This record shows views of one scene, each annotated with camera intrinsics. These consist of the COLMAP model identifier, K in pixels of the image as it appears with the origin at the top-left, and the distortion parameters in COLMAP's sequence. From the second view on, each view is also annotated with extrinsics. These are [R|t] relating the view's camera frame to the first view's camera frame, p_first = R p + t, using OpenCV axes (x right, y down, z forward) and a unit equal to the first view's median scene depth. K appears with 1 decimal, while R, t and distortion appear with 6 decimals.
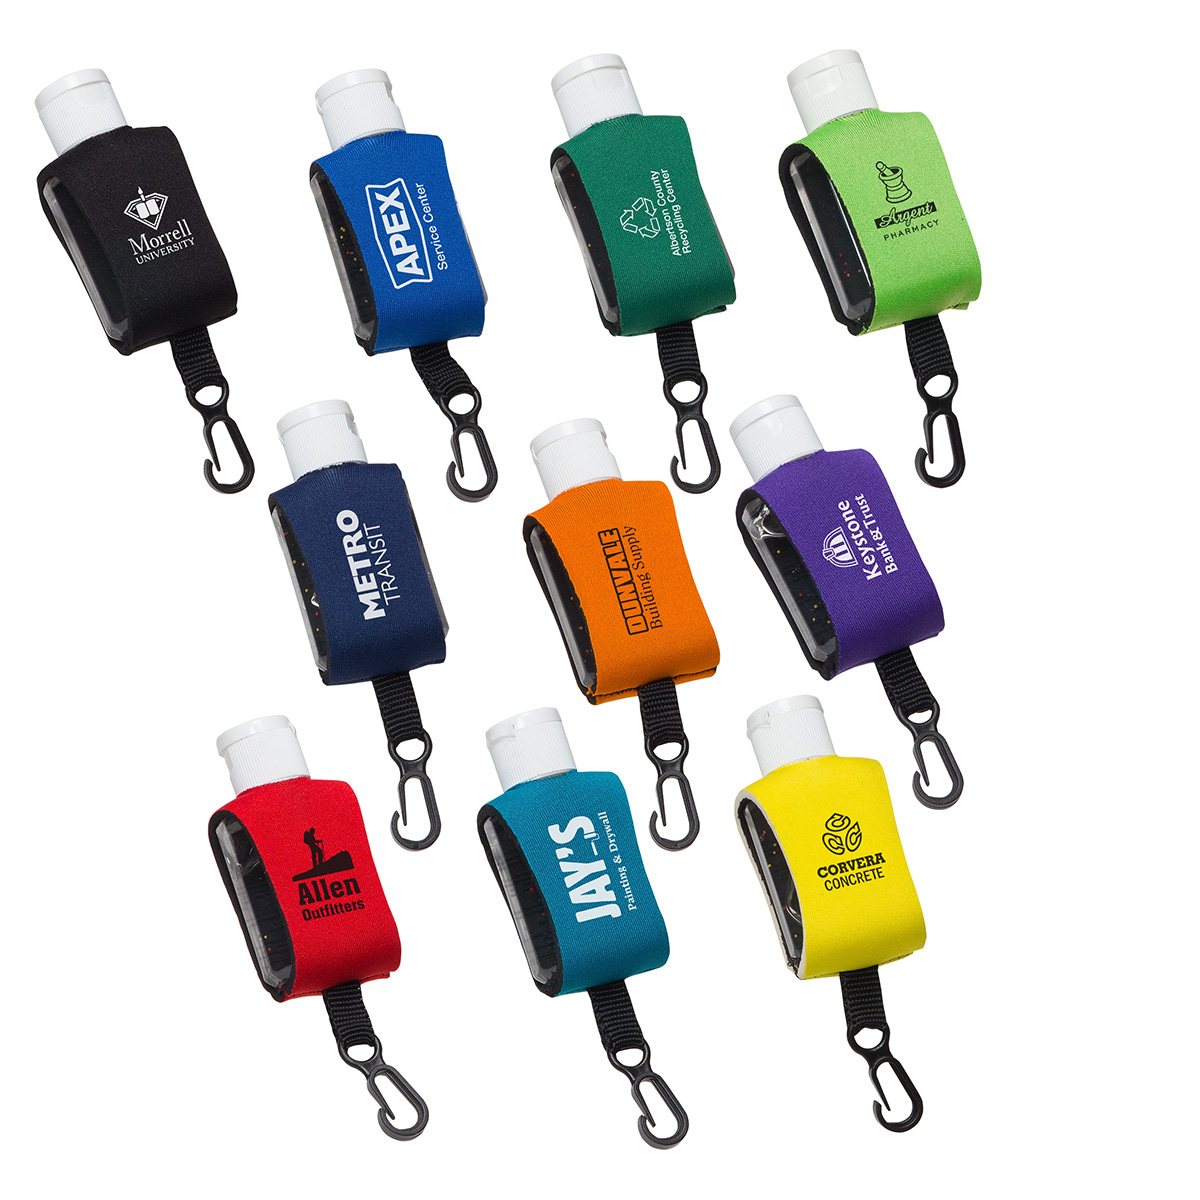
lens RADIAL K [[6462.3, 0, 600.0], [0, 6462.3, 600.6], [0, 0, 1]] dist [-0.139129, 0.000000]
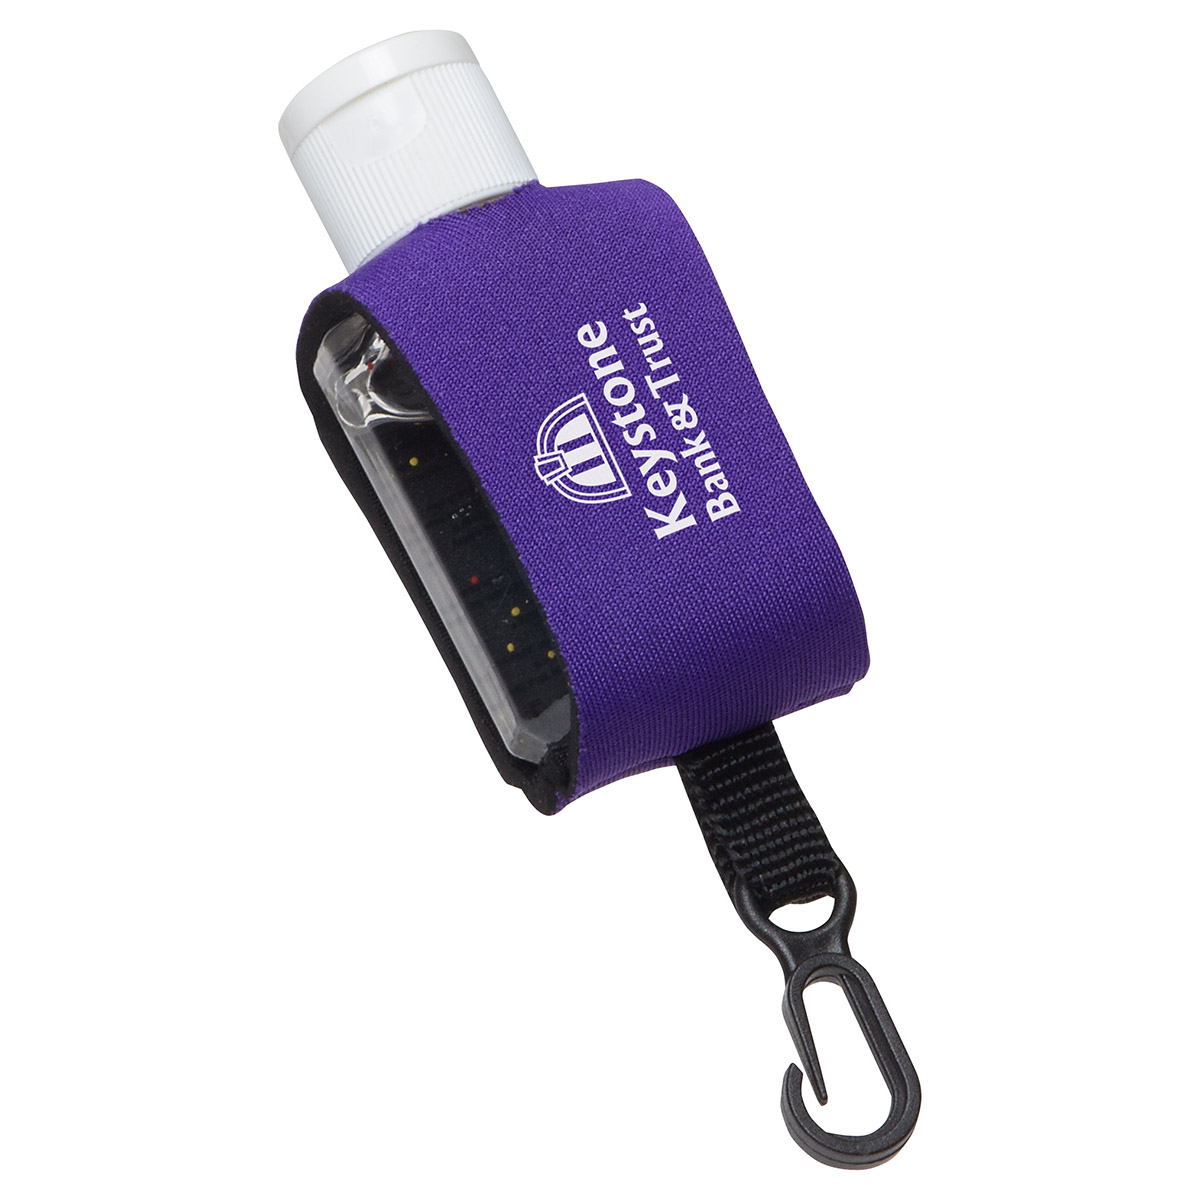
lens RADIAL K [[6462.3, 0, 600.5], [0, 6462.3, 599.7], [0, 0, 1]] dist [-0.139129, 0.000000]
pose [[0.999569, -0.000467, 0.029353, 0.027484], [0.000578, 0.999993, -0.003783, 0.001606], [-0.029351, 0.003799, 0.999562, 0.635635]]
